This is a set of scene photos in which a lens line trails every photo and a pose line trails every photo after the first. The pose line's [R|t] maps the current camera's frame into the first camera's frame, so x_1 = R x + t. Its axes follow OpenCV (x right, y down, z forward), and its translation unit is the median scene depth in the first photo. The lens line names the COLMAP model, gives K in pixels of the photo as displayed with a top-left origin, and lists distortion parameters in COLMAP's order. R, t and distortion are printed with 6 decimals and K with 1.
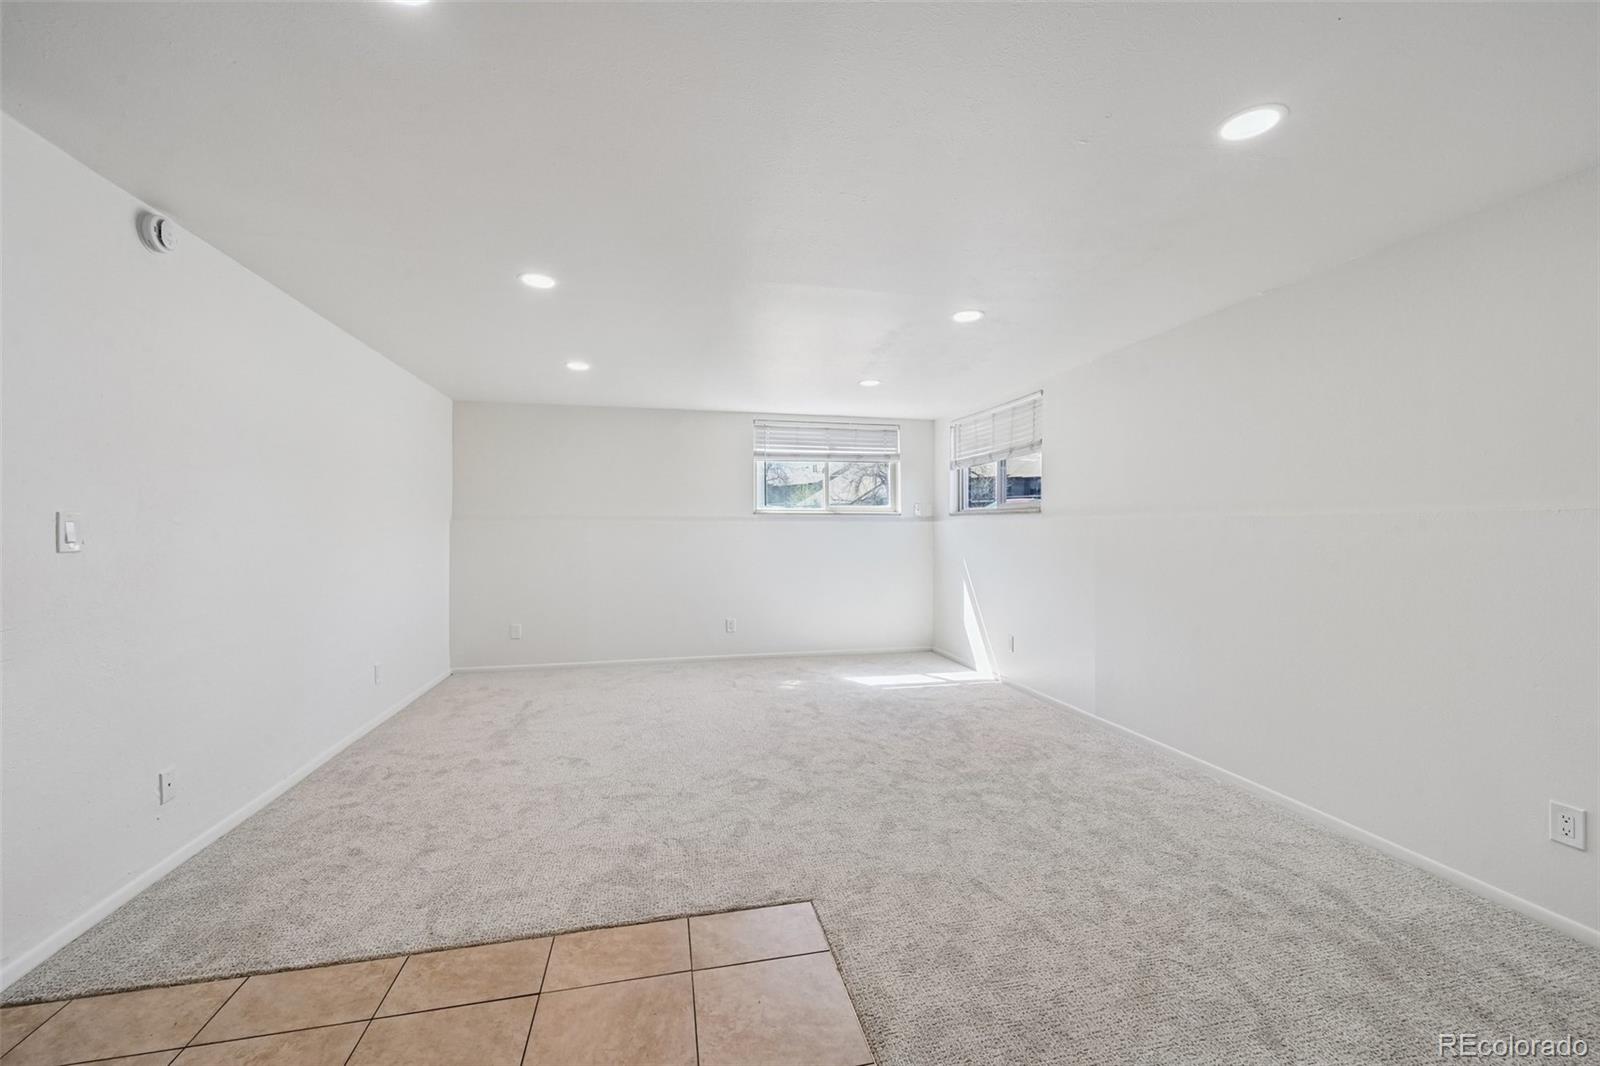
lens RADIAL K [[639.9, 0, 790.7], [0, 639.9, 530.8], [0, 0, 1]] dist [-0.001797, -0.000596]
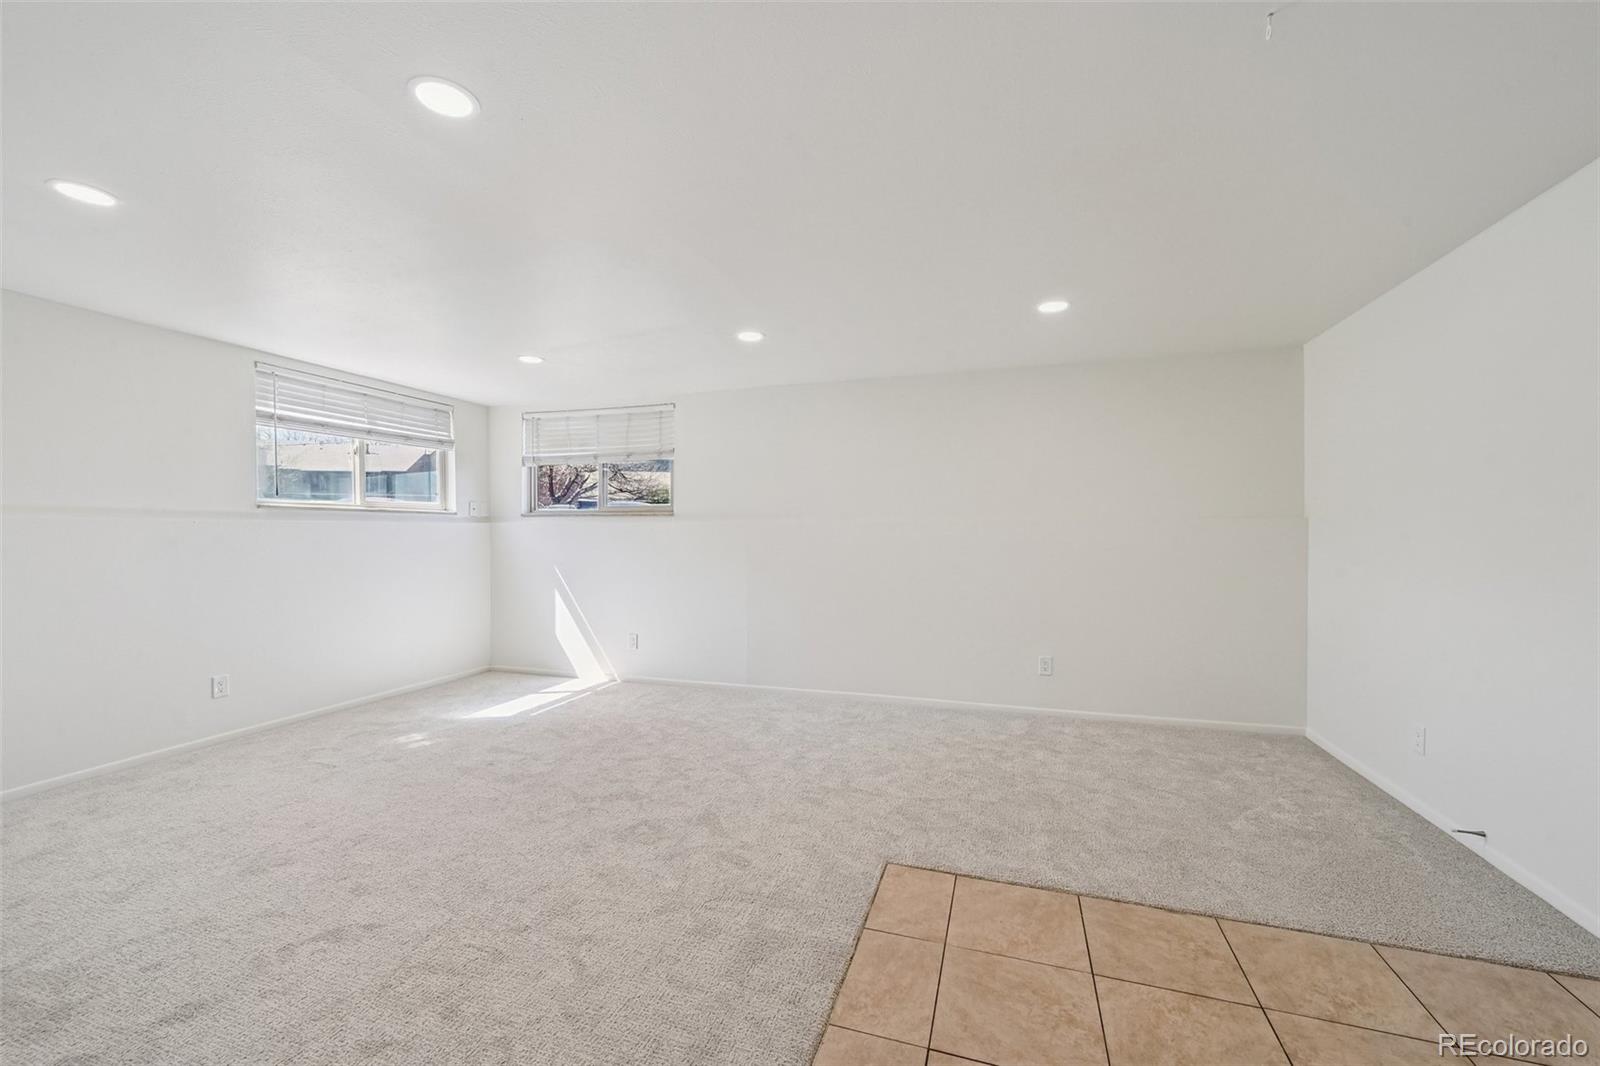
lens RADIAL K [[652.8, 0, 800.9], [0, 652.8, 528.6], [0, 0, 1]] dist [0.000565, 0.000306]
pose [[0.495673, 0.003461, 0.868502, -0.490939], [0.005171, 0.999963, -0.006936, 0.003422], [-0.868494, 0.007929, 0.495636, 0.270331]]
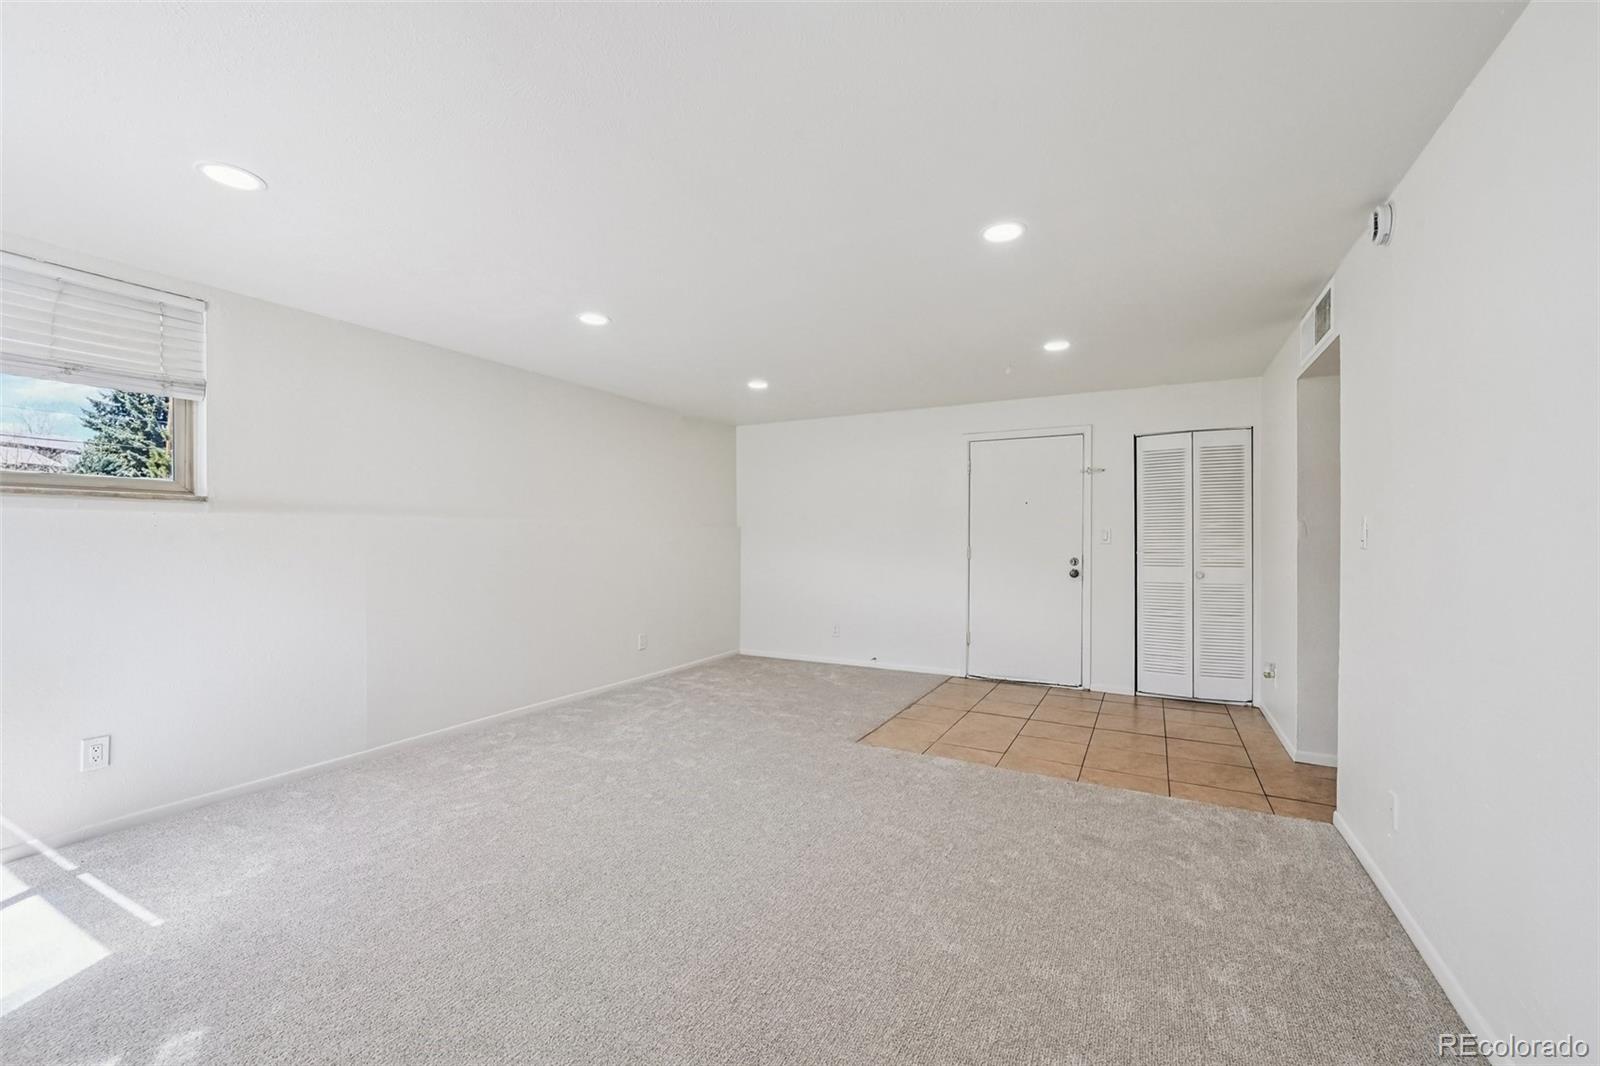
lens RADIAL K [[645.0, 0, 825.3], [0, 645.0, 534.1], [0, 0, 1]] dist [0.002110, 0.000129]
pose [[-0.783499, 0.000347, 0.621394, -0.480629], [-0.001485, 0.999996, -0.002431, 0.004257], [-0.621392, -0.002827, -0.783495, 1.170164]]
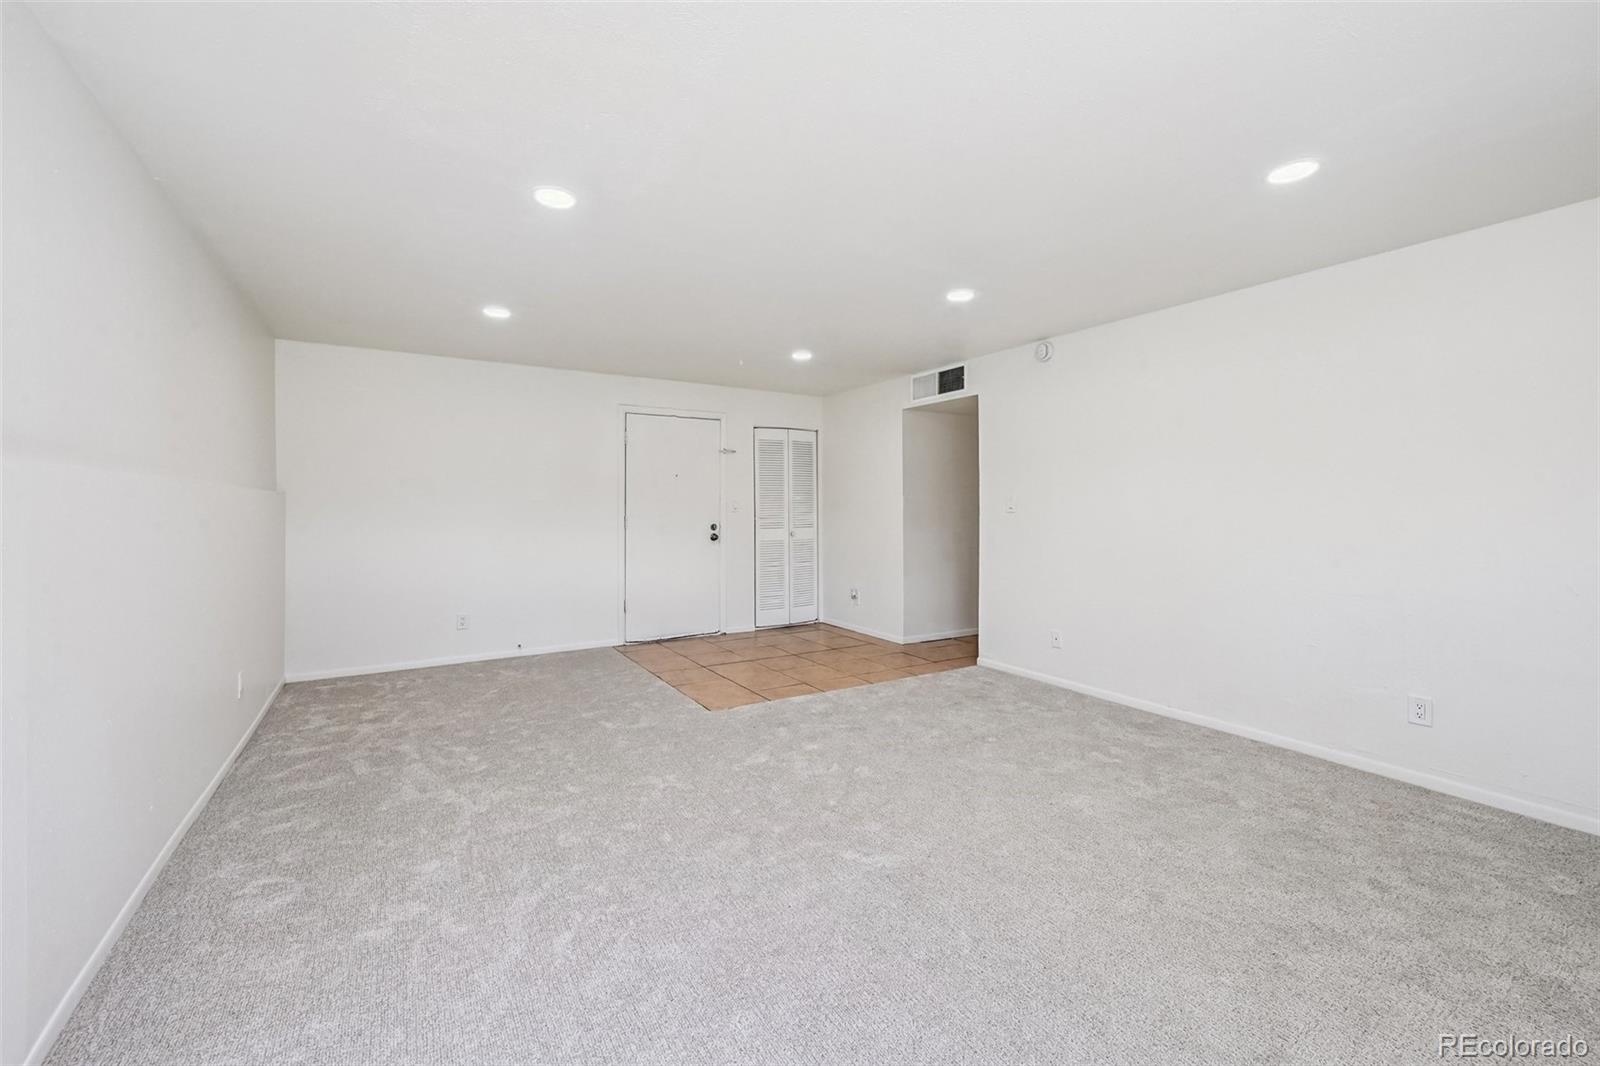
lens RADIAL K [[635.7, 0, 790.2], [0, 635.7, 502.3], [0, 0, 1]] dist [0.010014, 0.000053]
pose [[-0.940829, -0.004930, -0.338846, 0.206154], [-0.002916, 0.999975, -0.006450, 0.006199], [0.338870, -0.005081, -0.940820, 1.306300]]
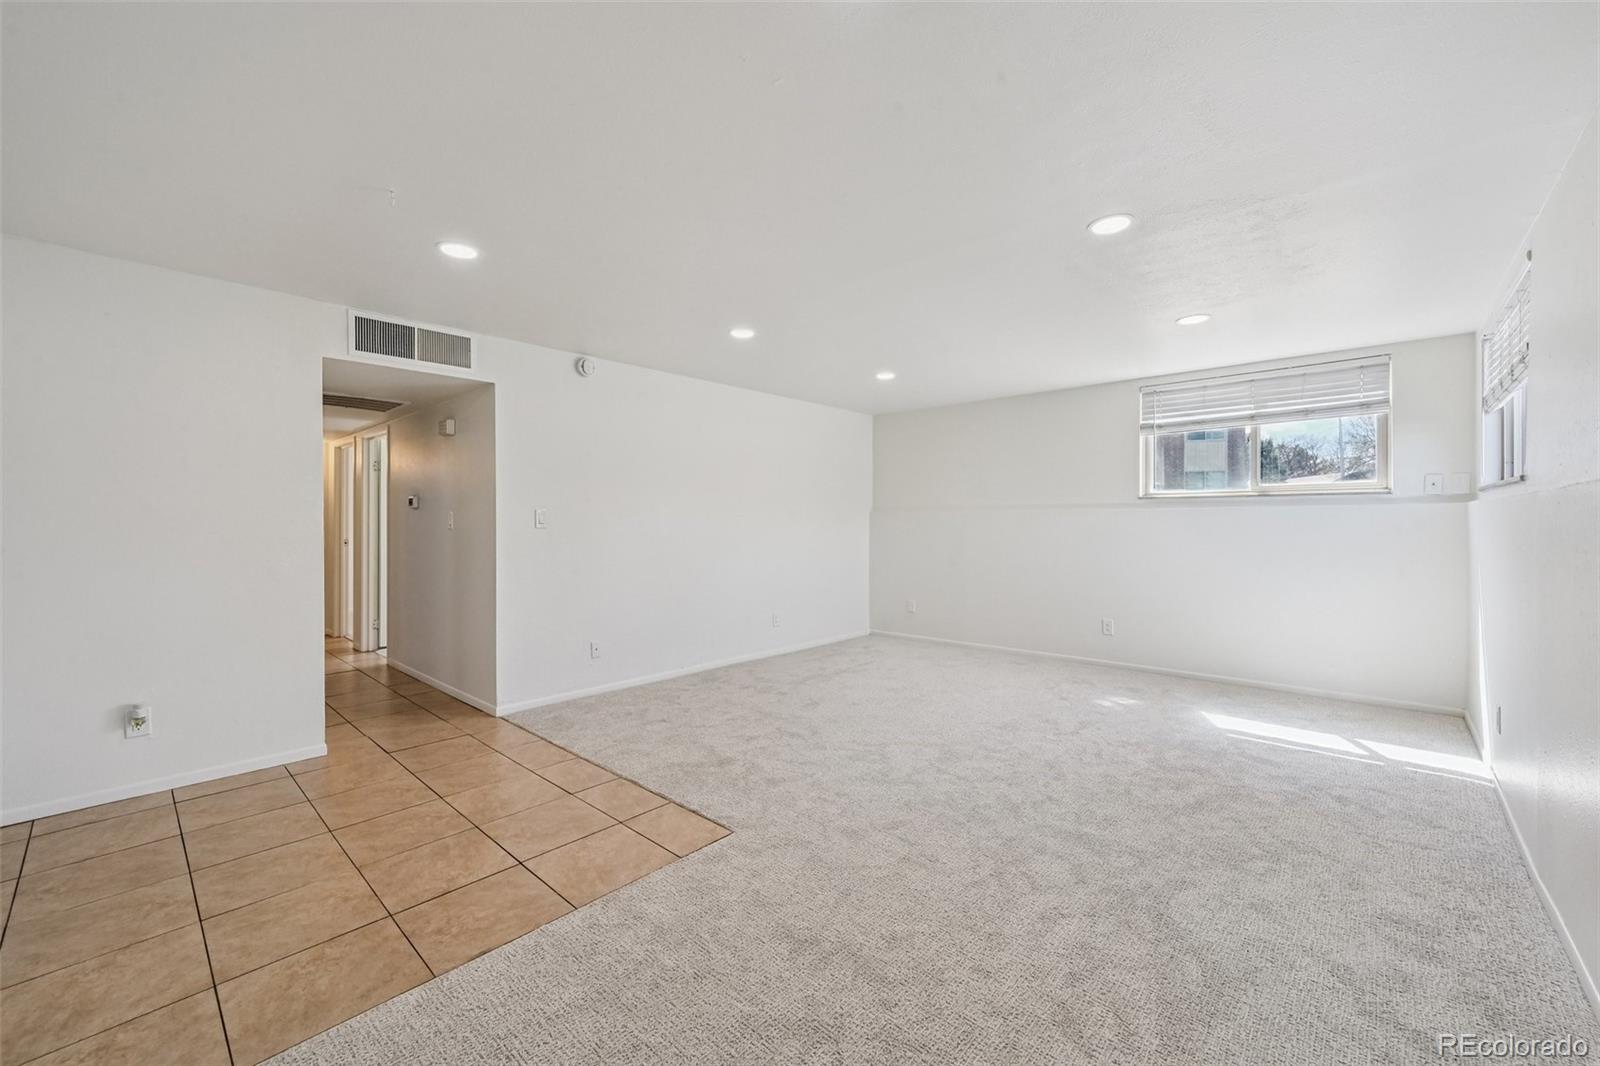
lens RADIAL K [[630.6, 0, 792.4], [0, 630.6, 522.2], [0, 0, 1]] dist [0.000040, 0.000148]
pose [[0.574449, -0.000791, -0.818540, 0.494085], [-0.000226, 0.999999, -0.001125, 0.007285], [0.818540, 0.000831, 0.574449, 0.204188]]
